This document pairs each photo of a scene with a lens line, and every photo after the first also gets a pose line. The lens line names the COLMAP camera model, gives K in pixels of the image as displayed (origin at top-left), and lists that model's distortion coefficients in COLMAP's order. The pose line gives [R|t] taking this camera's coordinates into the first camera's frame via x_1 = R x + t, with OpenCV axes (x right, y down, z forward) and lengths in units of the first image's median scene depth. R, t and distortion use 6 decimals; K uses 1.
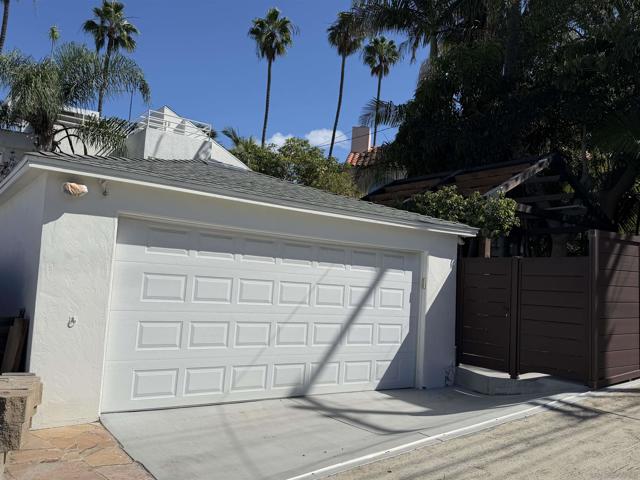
lens RADIAL K [[540.6, 0, 323.5], [0, 540.6, 236.7], [0, 0, 1]] dist [0.049104, -0.002856]
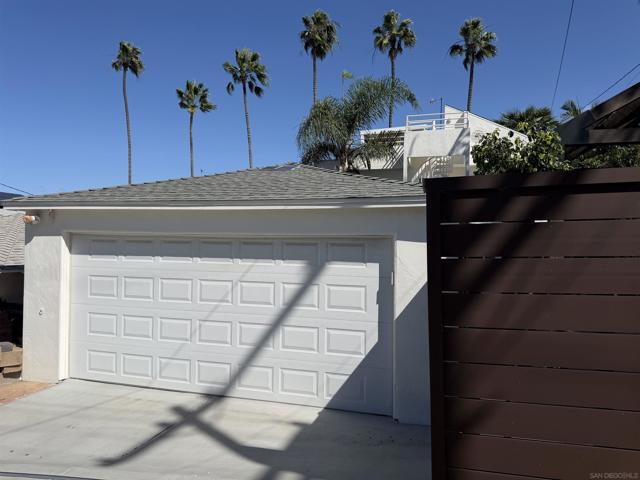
lens RADIAL K [[439.4, 0, 325.7], [0, 439.4, 238.3], [0, 0, 1]] dist [0.088660, -0.020303]
pose [[0.604916, -0.062592, -0.793825, 0.692202], [0.093613, 0.995583, -0.007165, 0.030881], [0.790767, -0.069978, 0.608104, 0.640998]]
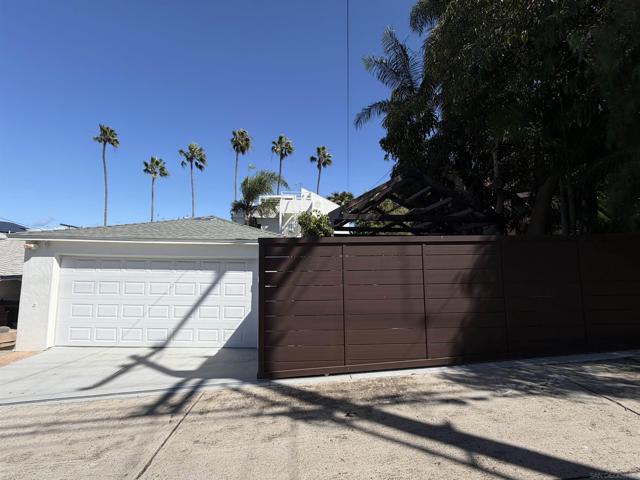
lens RADIAL K [[247.1, 0, 331.1], [0, 247.1, 238.3], [0, 0, 1]] dist [-0.011299, 0.003558]
pose [[0.828074, -0.092116, -0.552999, 0.839900], [0.087874, 0.995543, -0.034247, 0.016144], [0.553689, -0.020235, 0.832478, 0.611117]]
